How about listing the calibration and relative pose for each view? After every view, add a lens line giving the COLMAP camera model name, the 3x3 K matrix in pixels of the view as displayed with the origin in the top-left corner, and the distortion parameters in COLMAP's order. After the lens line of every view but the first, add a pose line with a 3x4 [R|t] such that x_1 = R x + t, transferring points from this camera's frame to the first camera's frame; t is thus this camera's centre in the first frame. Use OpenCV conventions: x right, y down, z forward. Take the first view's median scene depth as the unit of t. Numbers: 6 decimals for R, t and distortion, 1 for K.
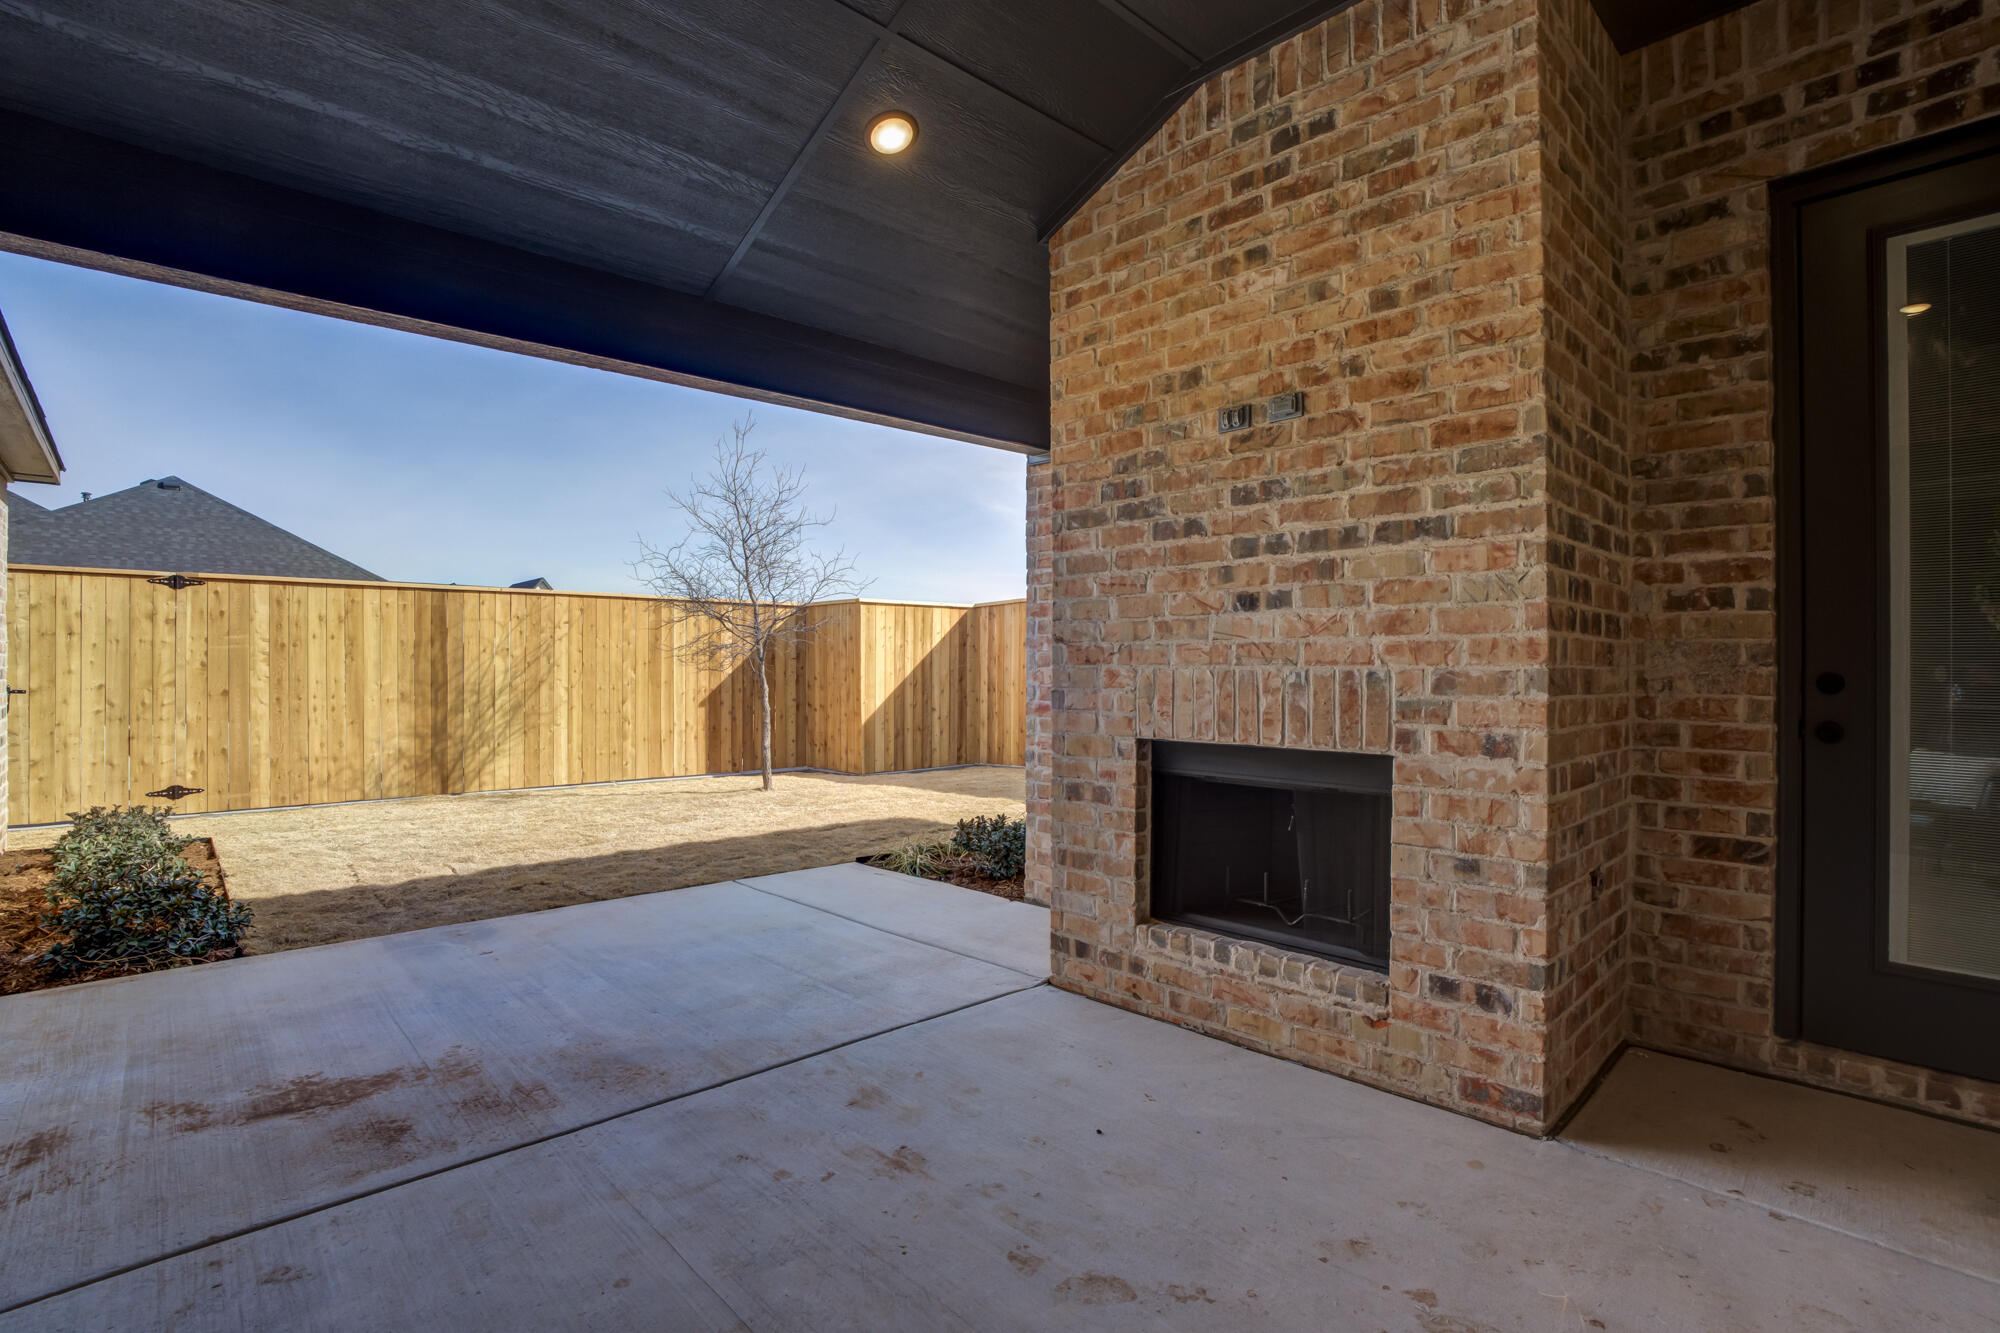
lens RADIAL K [[913.7, 0, 998.8], [0, 913.7, 661.5], [0, 0, 1]] dist [-0.028193, 0.012831]
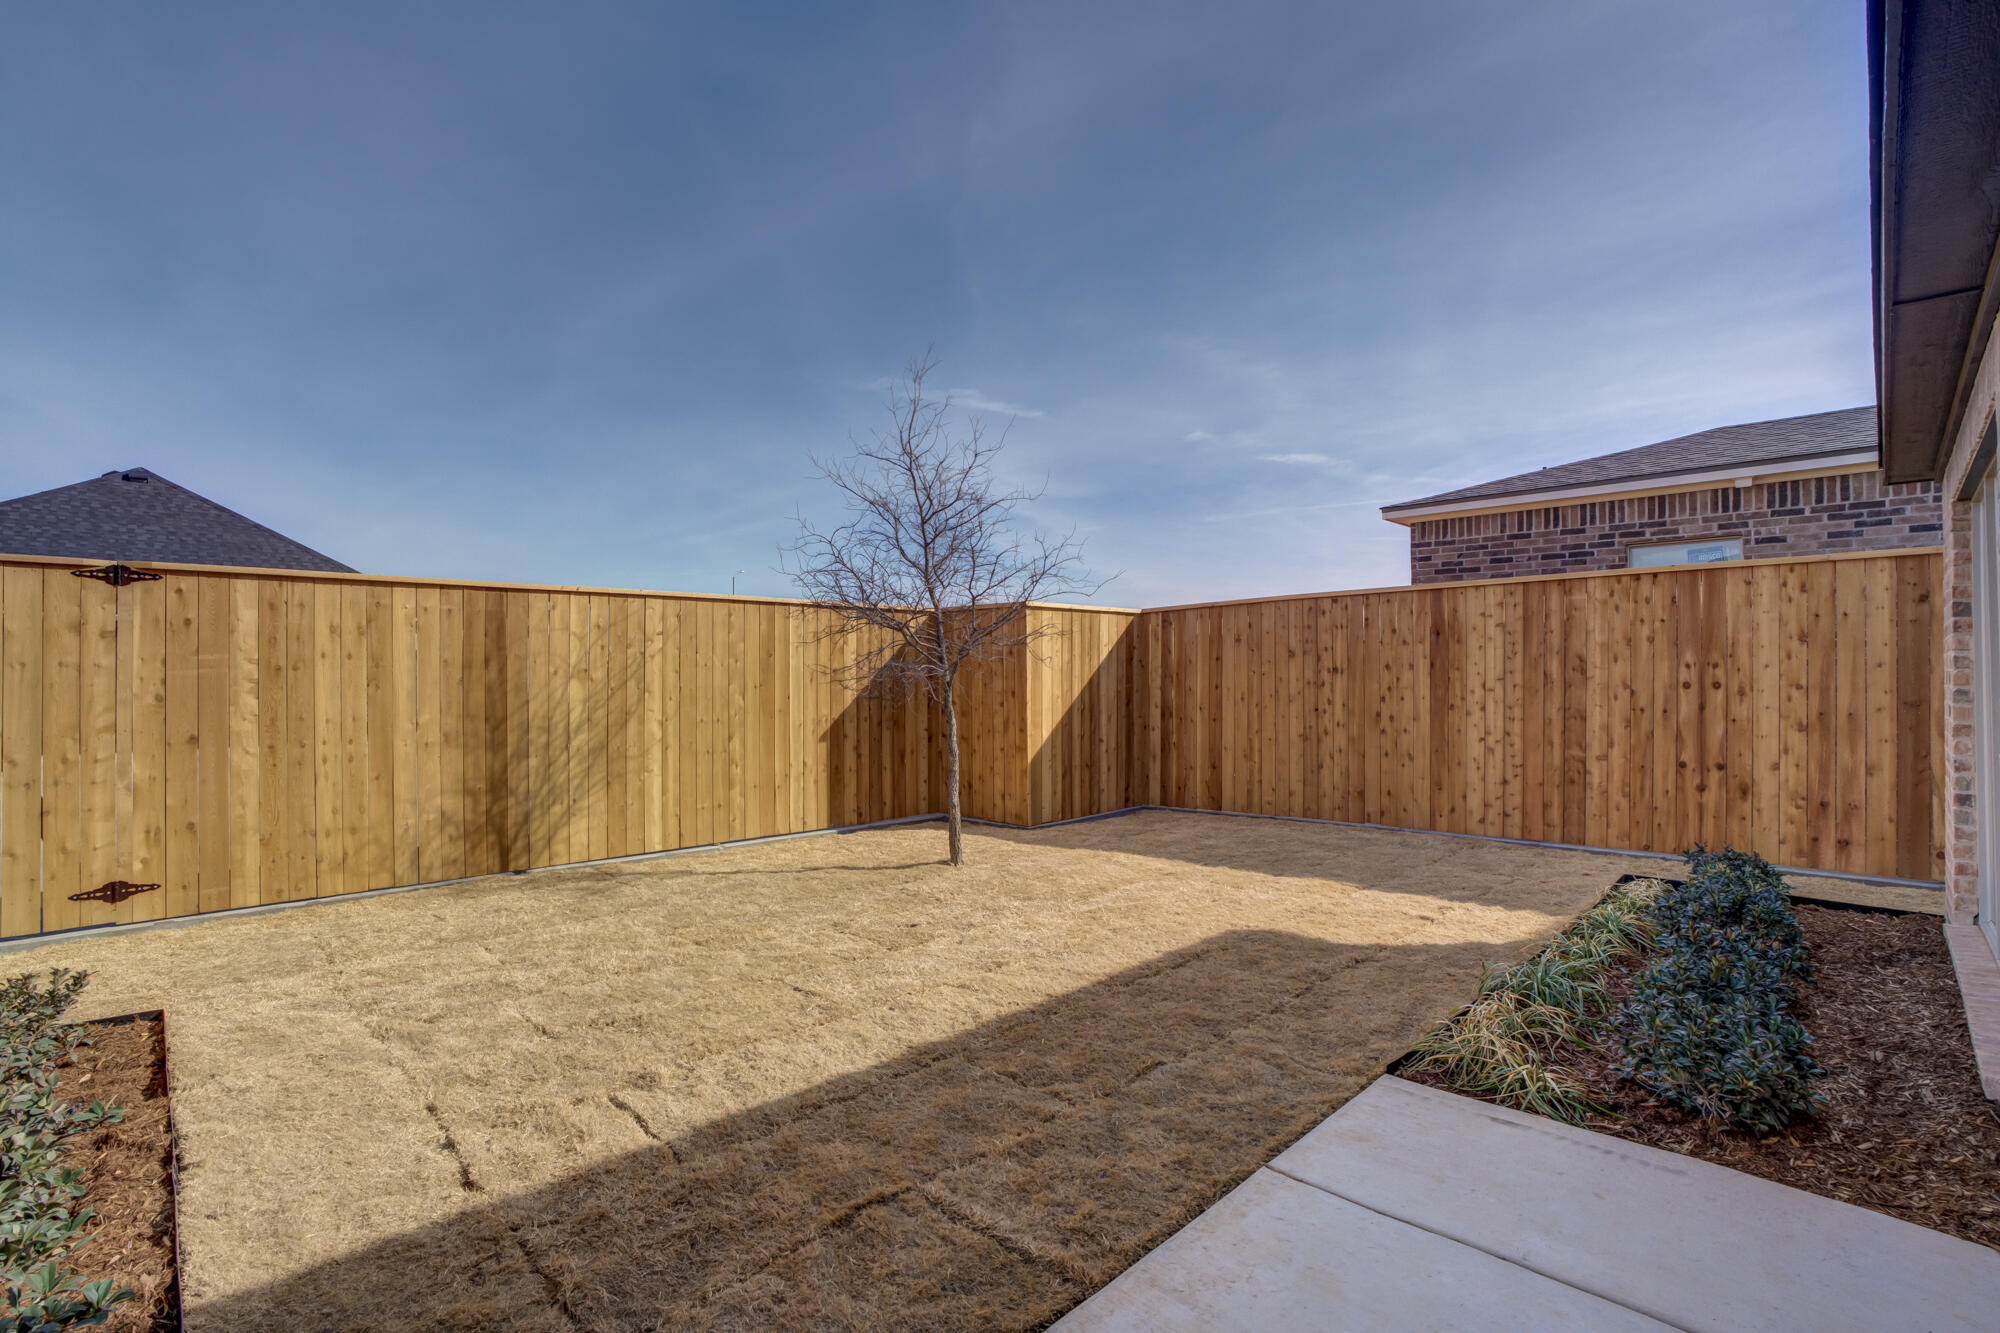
lens RADIAL K [[913.7, 0, 1006.5], [0, 913.7, 665.4], [0, 0, 1]] dist [-0.028193, 0.012831]
pose [[0.999537, -0.004428, 0.030117, -0.231868], [0.004573, 0.999978, -0.004749, -0.012994], [-0.030095, 0.004885, 0.999535, 0.264527]]
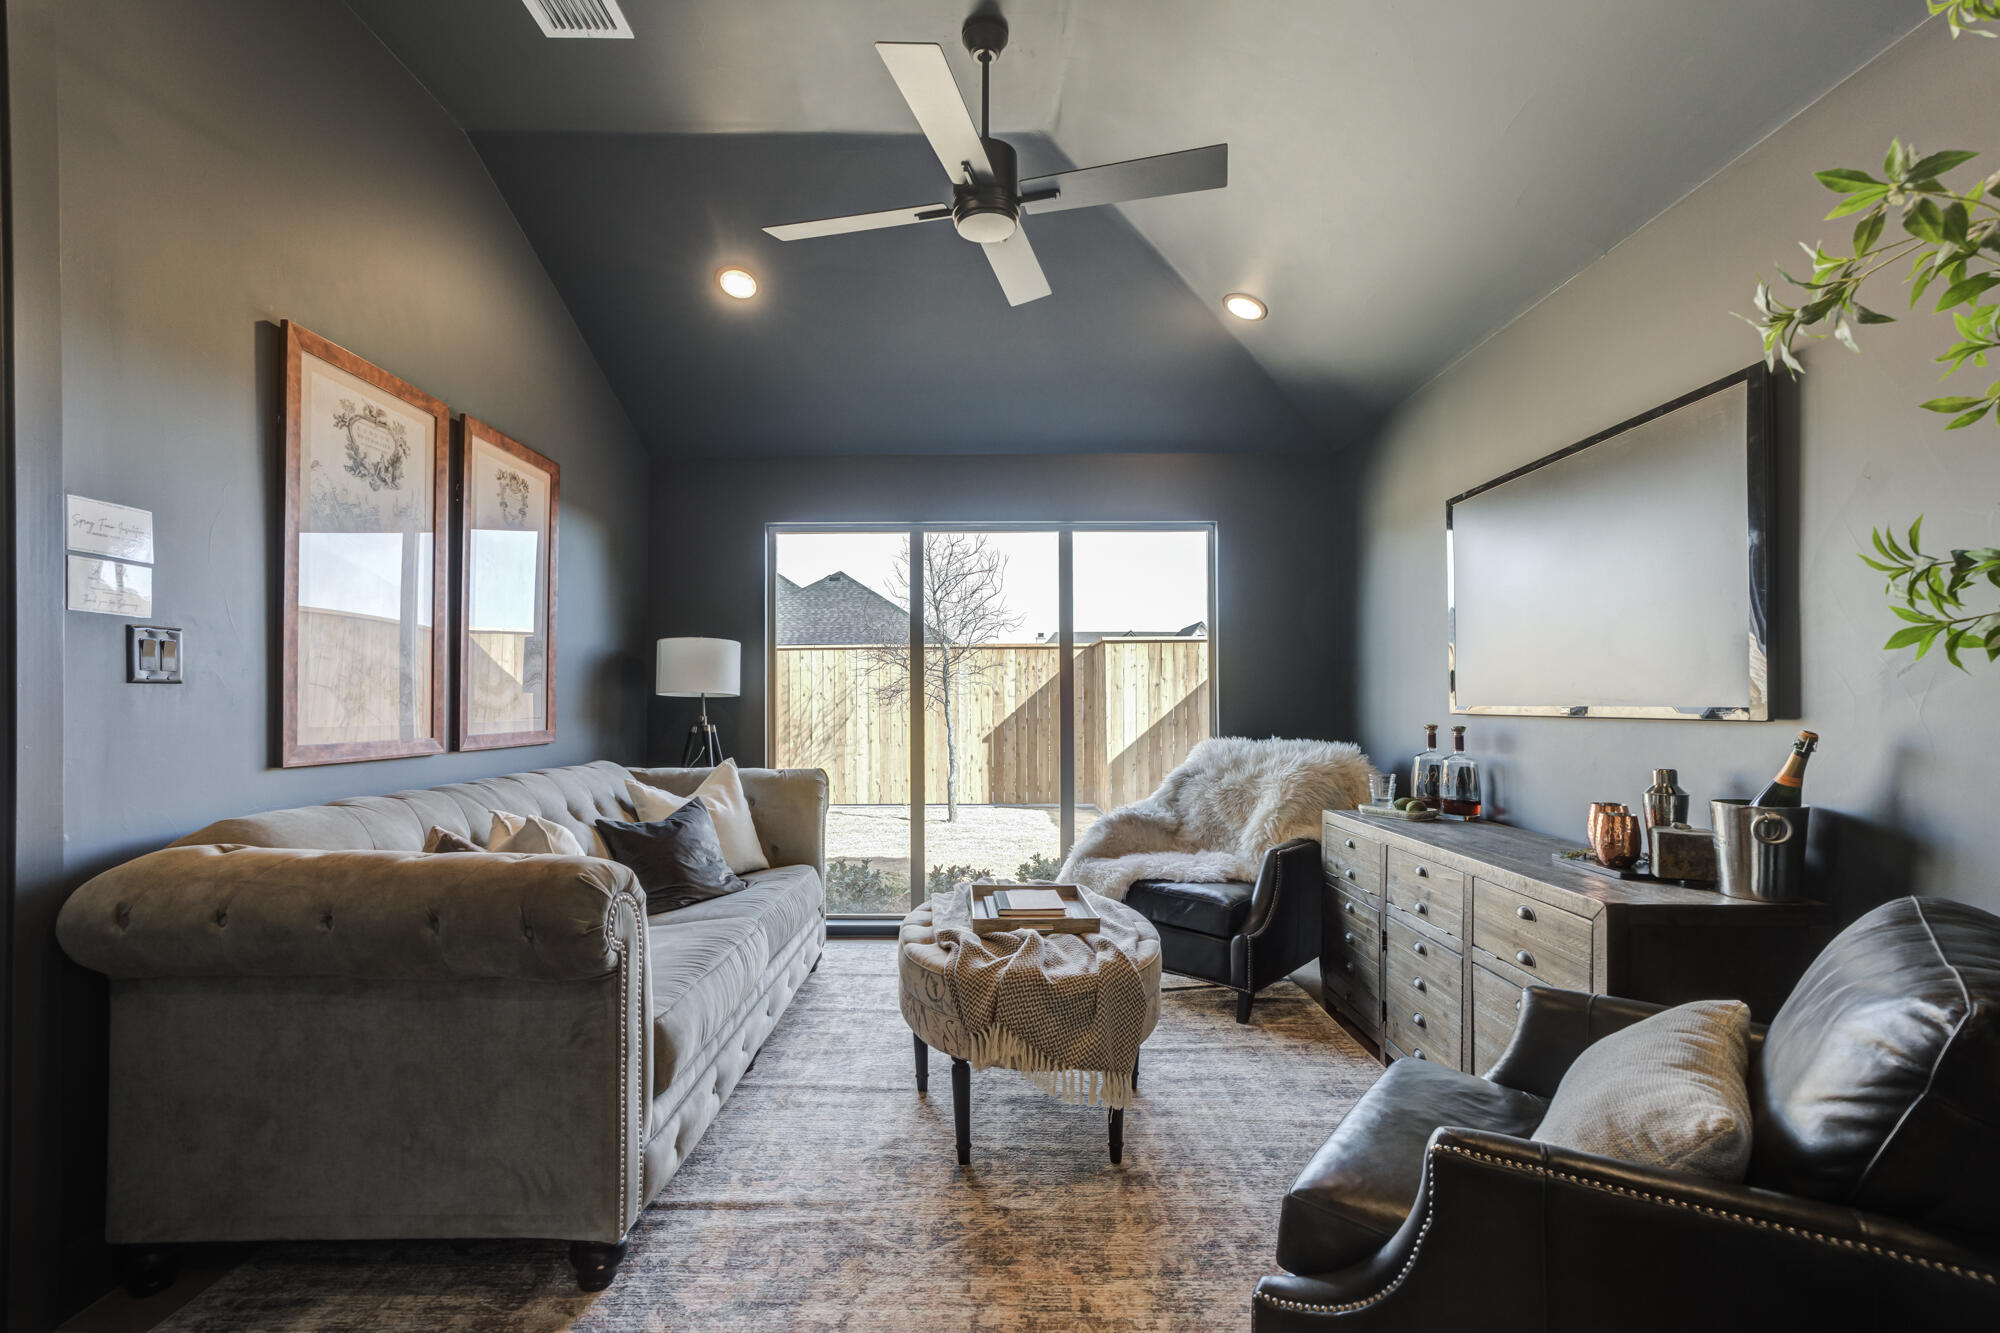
lens RADIAL K [[913.7, 0, 988.4], [0, 913.7, 677.2], [0, 0, 1]] dist [-0.028193, 0.012831]
pose [[0.737056, -0.022237, -0.675466, 0.512659], [0.007982, 0.999675, -0.024200, -0.003182], [0.675785, 0.012446, 0.736994, 0.224042]]
